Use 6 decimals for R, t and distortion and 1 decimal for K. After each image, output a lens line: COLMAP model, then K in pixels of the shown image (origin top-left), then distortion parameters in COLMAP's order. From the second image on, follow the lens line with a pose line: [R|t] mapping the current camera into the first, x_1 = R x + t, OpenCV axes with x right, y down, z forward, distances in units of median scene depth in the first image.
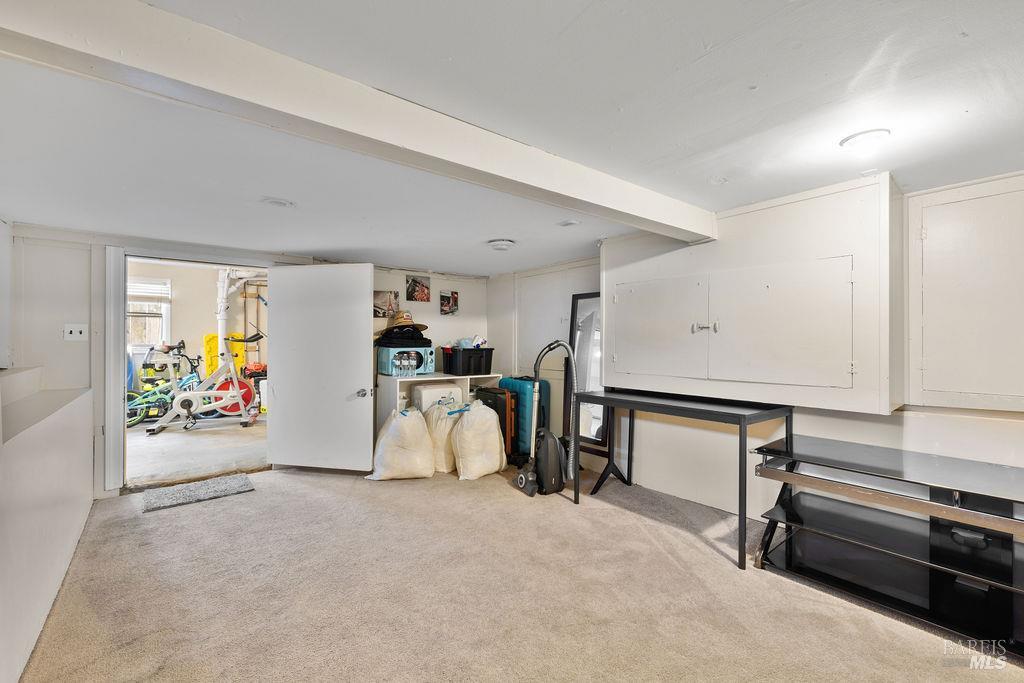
lens RADIAL K [[430.6, 0, 512.0], [0, 430.6, 341.5], [0, 0, 1]] dist [0.000784, 0.000061]
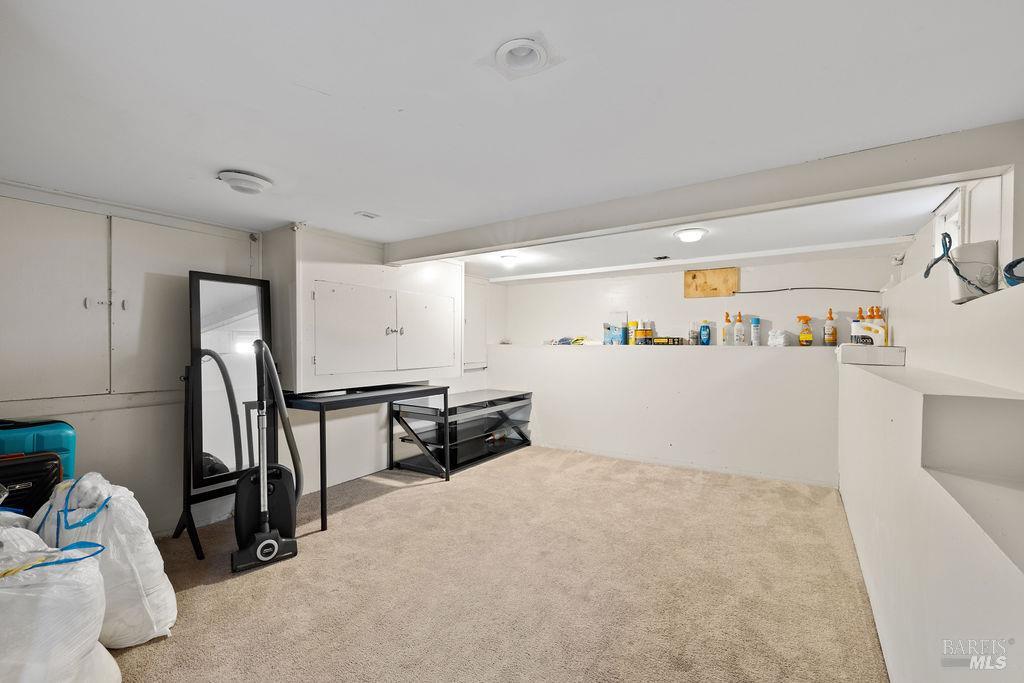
lens RADIAL K [[430.6, 0, 512.0], [0, 430.6, 341.5], [0, 0, 1]] dist [0.000784, 0.000061]
pose [[-0.301554, -0.001681, 0.953448, -0.897845], [-0.004337, 0.999991, 0.000391, -0.001610], [-0.953439, -0.004017, -0.301559, 1.039787]]
